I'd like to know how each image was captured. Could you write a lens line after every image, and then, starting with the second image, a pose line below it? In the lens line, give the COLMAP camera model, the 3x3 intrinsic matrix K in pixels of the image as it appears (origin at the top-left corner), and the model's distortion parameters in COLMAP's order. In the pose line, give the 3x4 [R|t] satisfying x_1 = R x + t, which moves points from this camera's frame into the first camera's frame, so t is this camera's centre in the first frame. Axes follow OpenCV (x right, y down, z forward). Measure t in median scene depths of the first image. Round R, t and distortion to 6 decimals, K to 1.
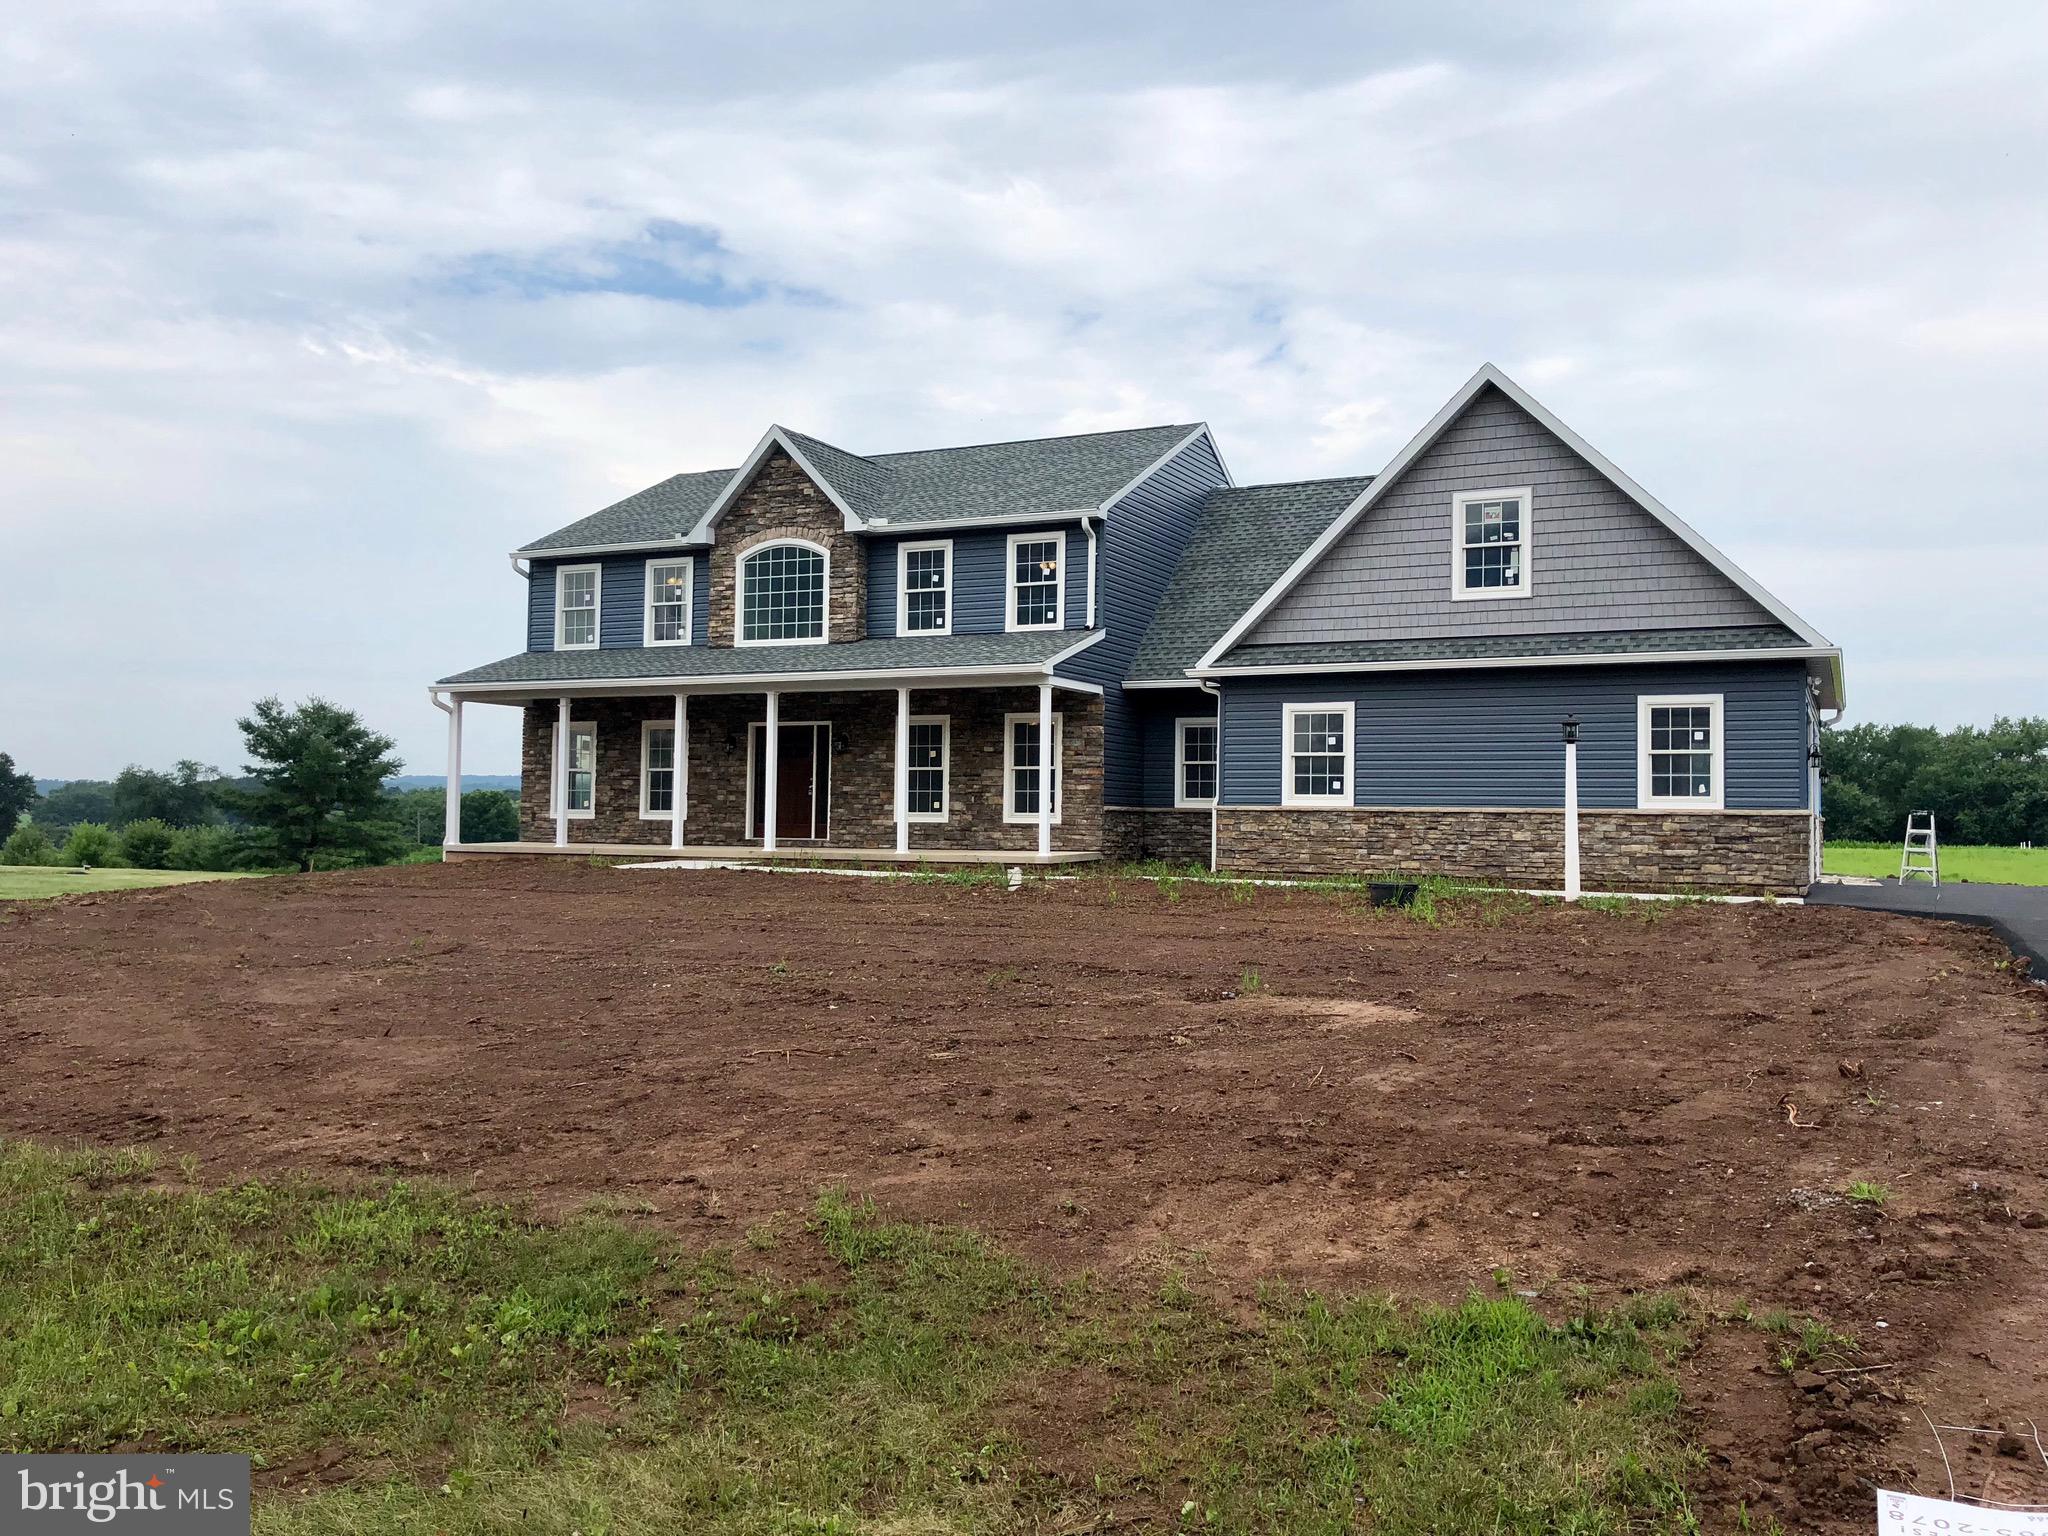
lens RADIAL K [[1699.7, 0, 1013.9], [0, 1699.7, 756.6], [0, 0, 1]] dist [0.029168, -0.016293]
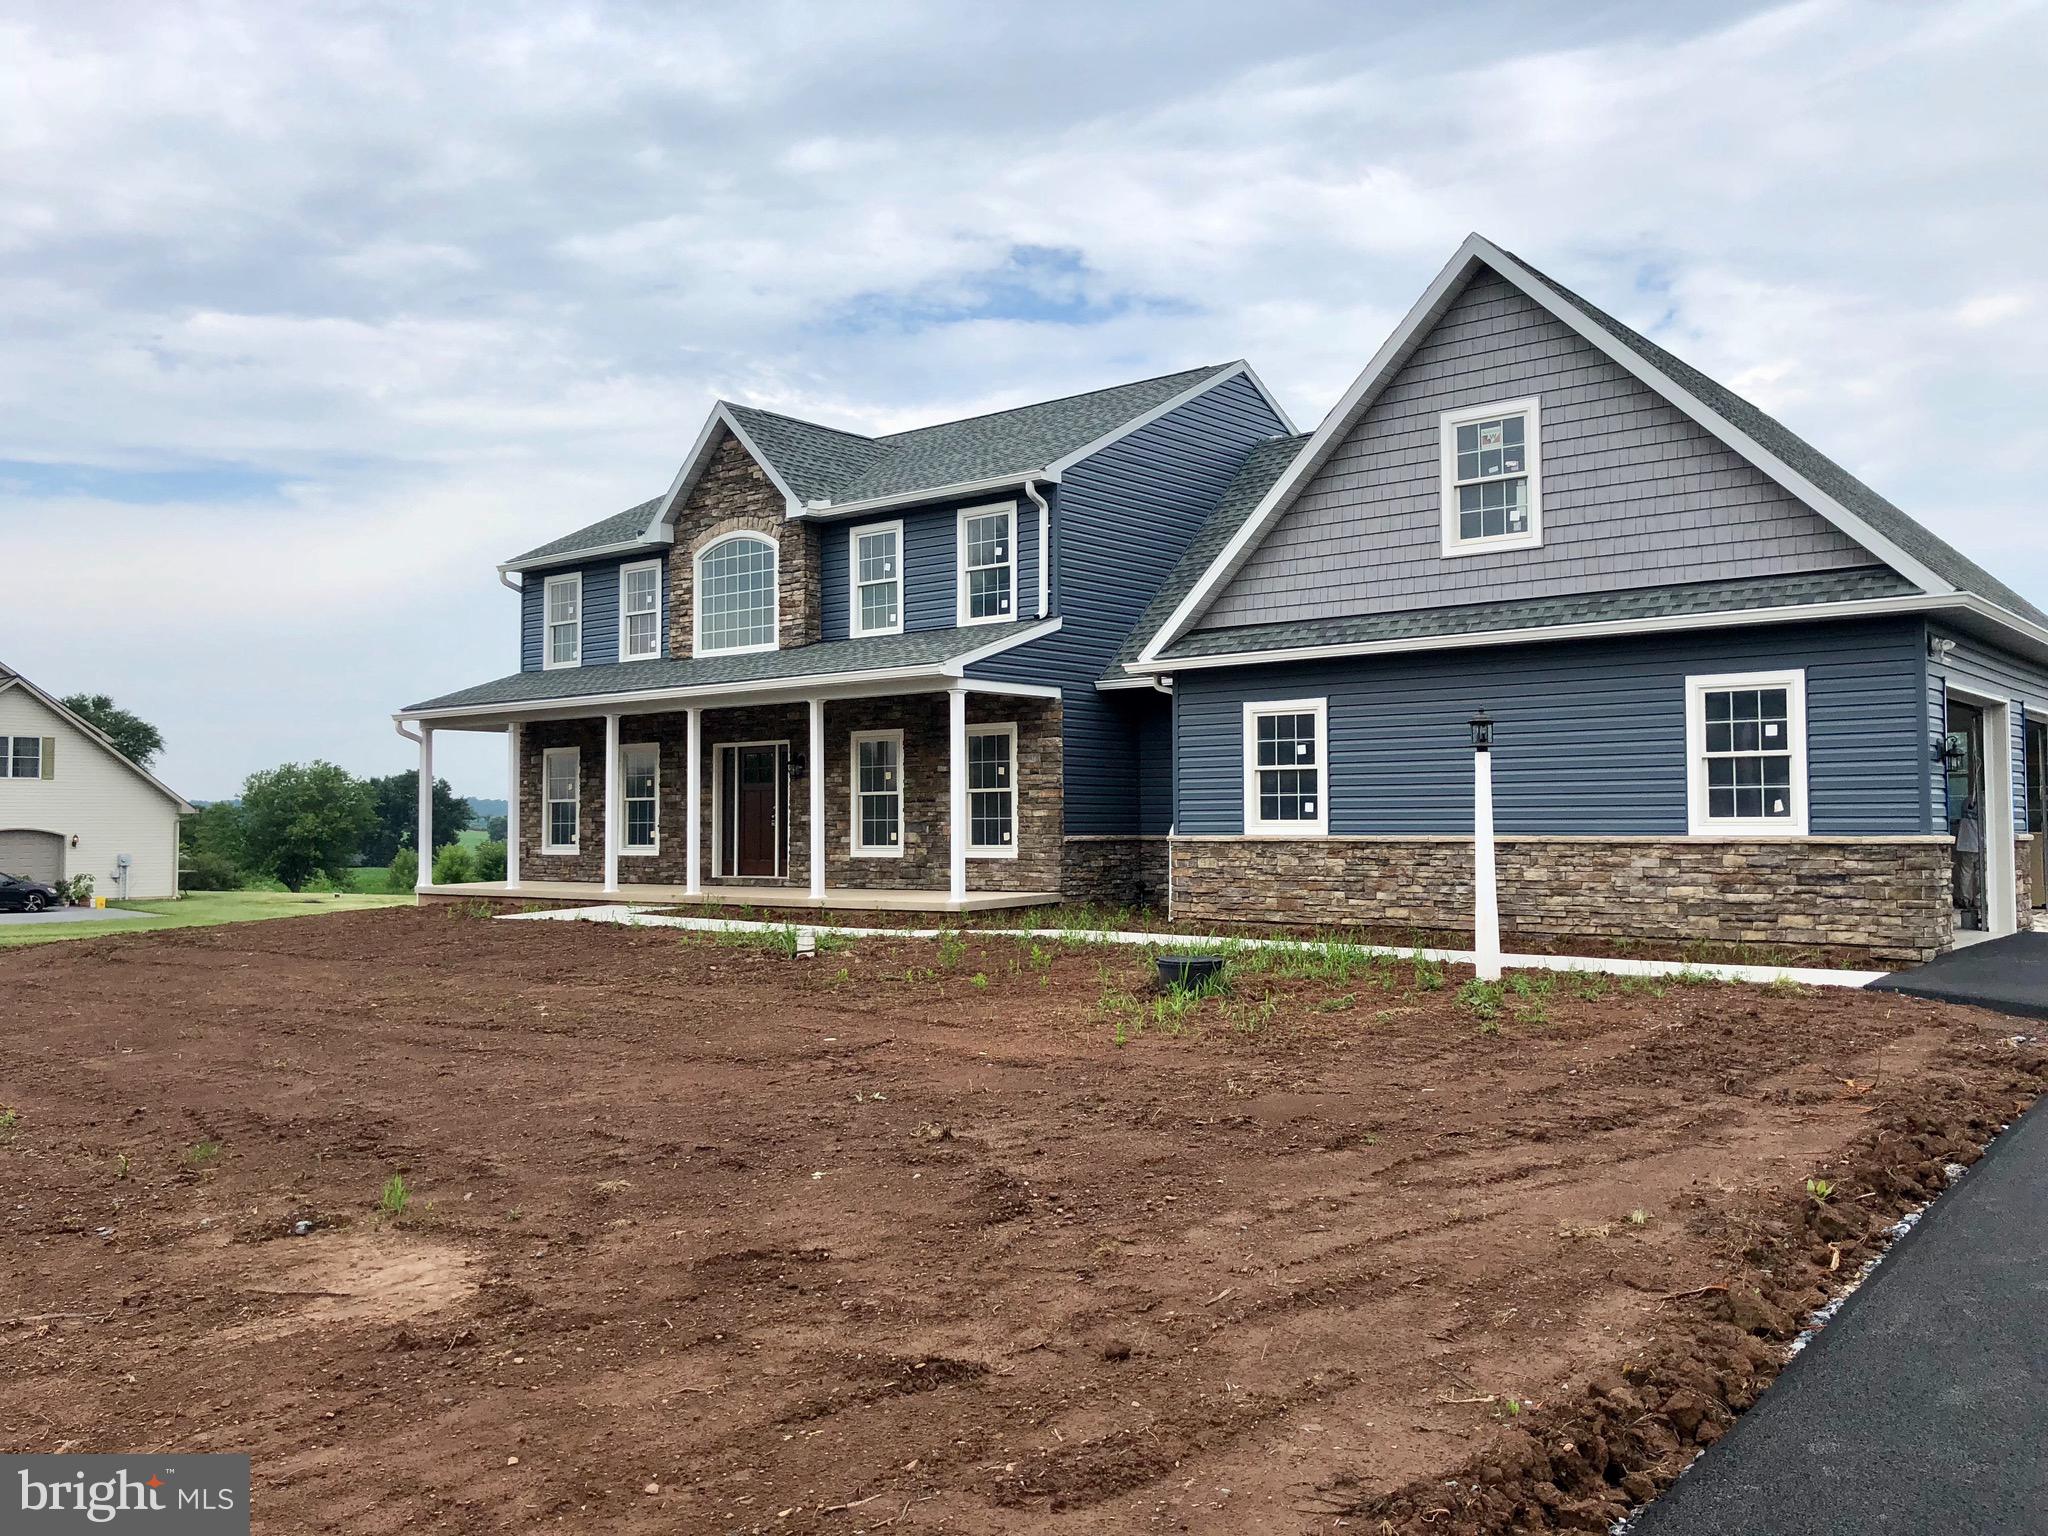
lens RADIAL K [[1671.4, 0, 1027.5], [0, 1671.4, 750.4], [0, 0, 1]] dist [0.011102, 0.002008]
pose [[0.974430, -0.028802, -0.222837, 0.208531], [0.027624, 0.999583, -0.008401, -0.005381], [0.222986, 0.002030, 0.974820, 0.213891]]
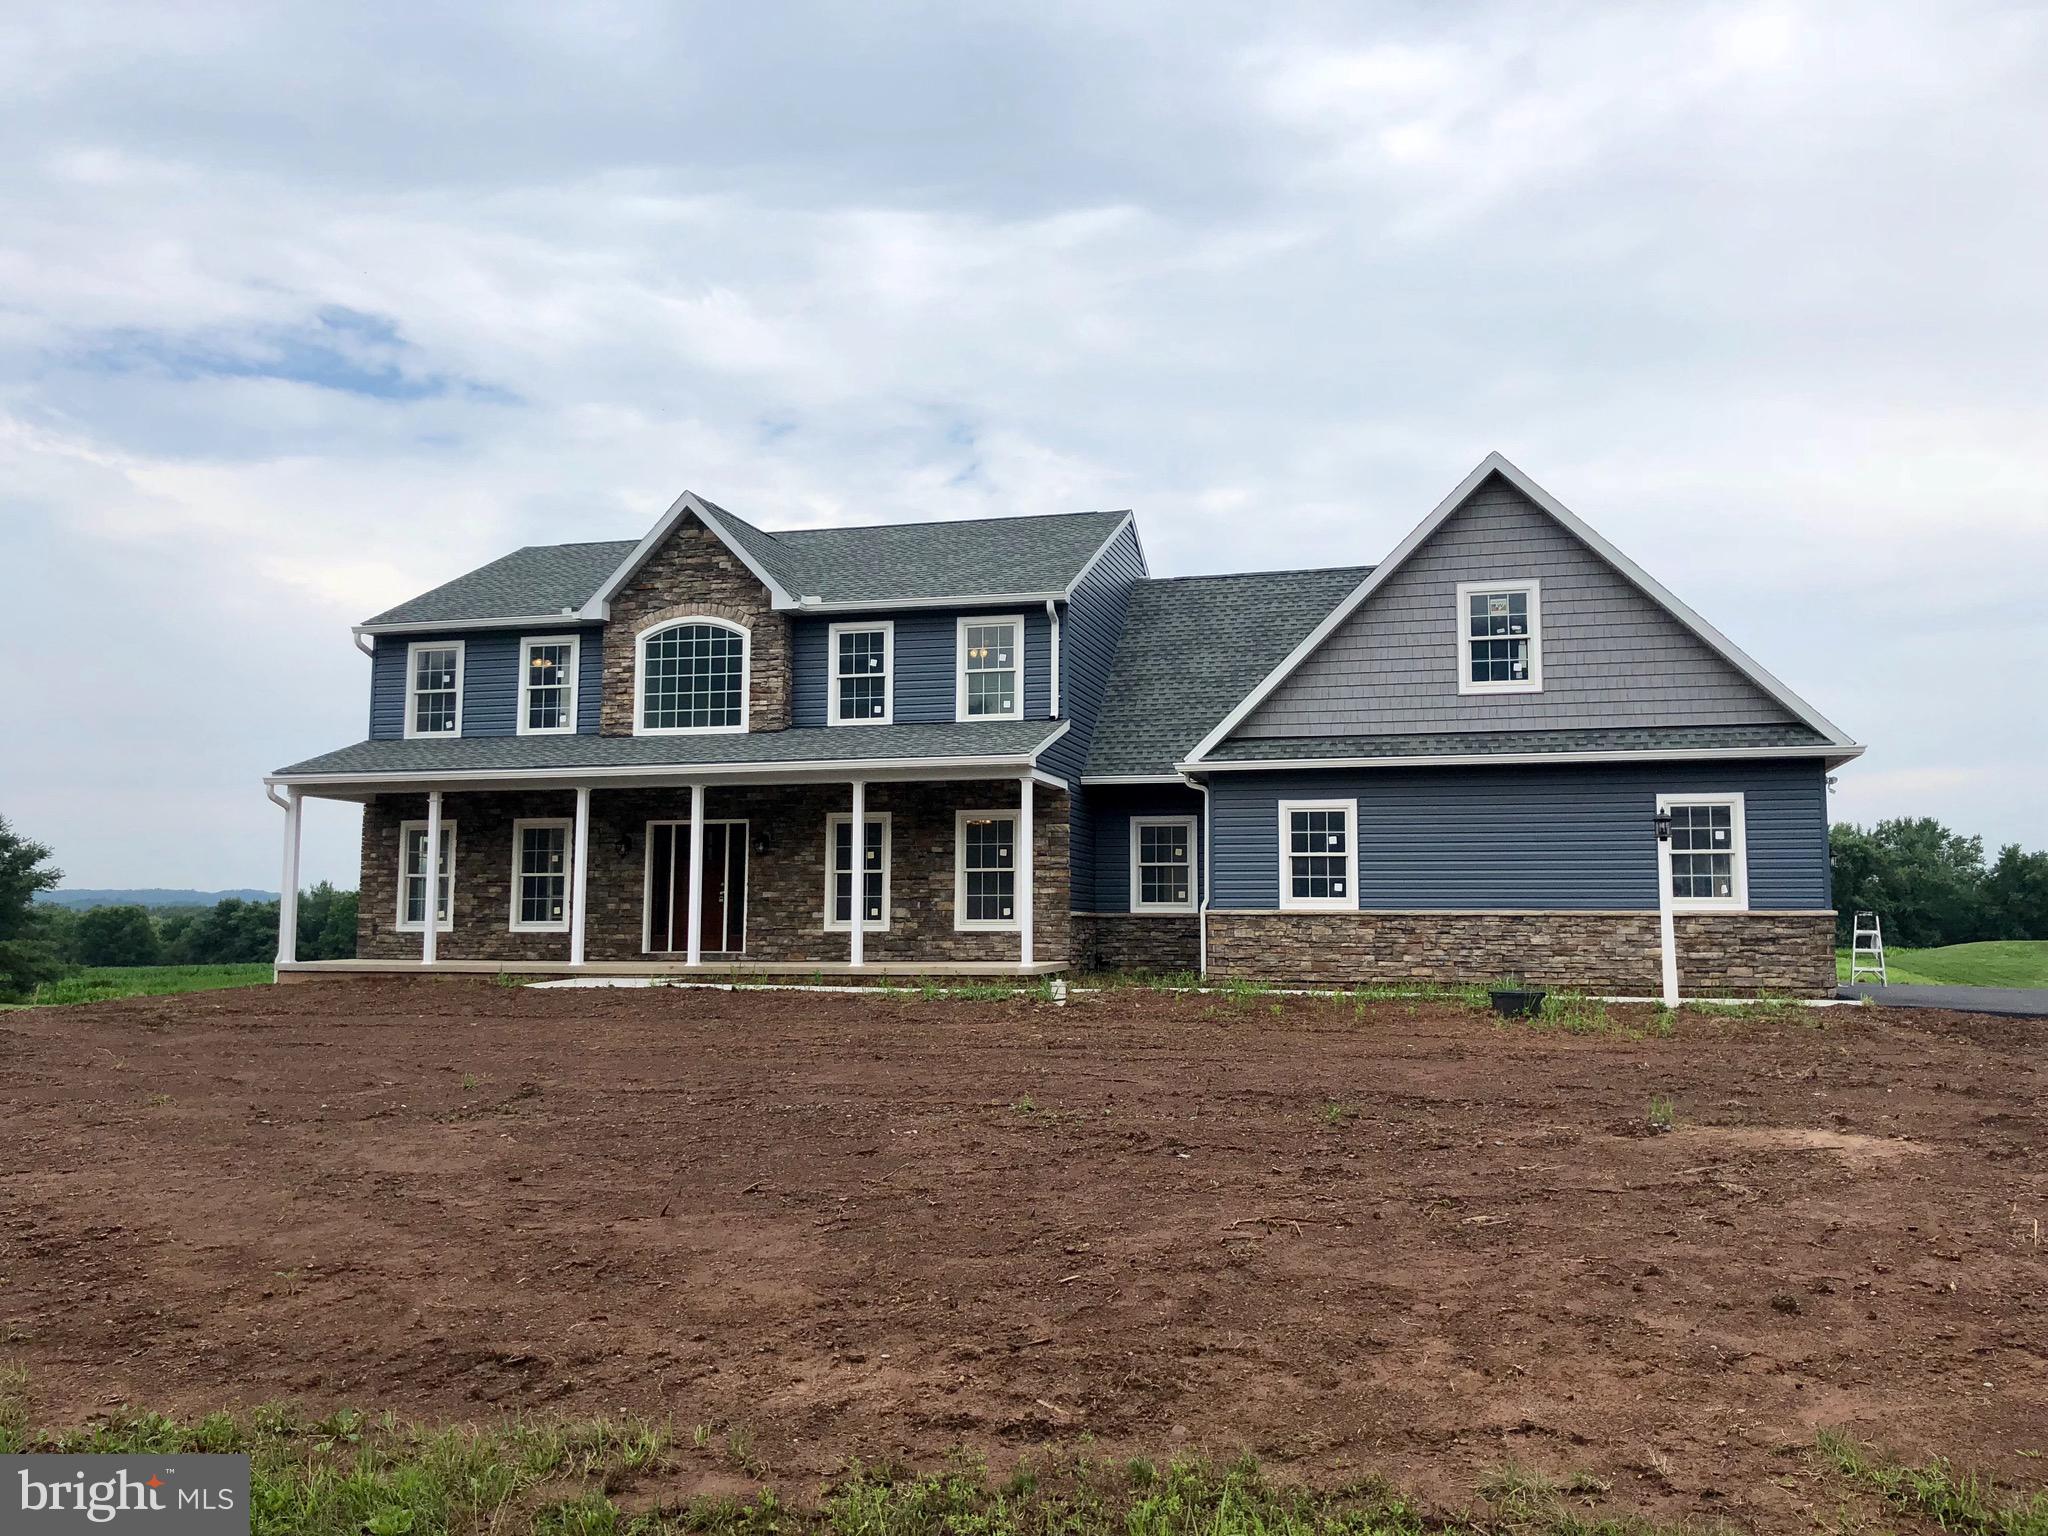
lens RADIAL K [[1692.5, 0, 1030.8], [0, 1692.5, 760.3], [0, 0, 1]] dist [0.019724, 0.009478]
pose [[0.980291, 0.011421, 0.197228, -0.145152], [0.001086, 0.998001, -0.063187, 0.004934], [-0.197556, 0.062156, 0.978319, 0.098857]]
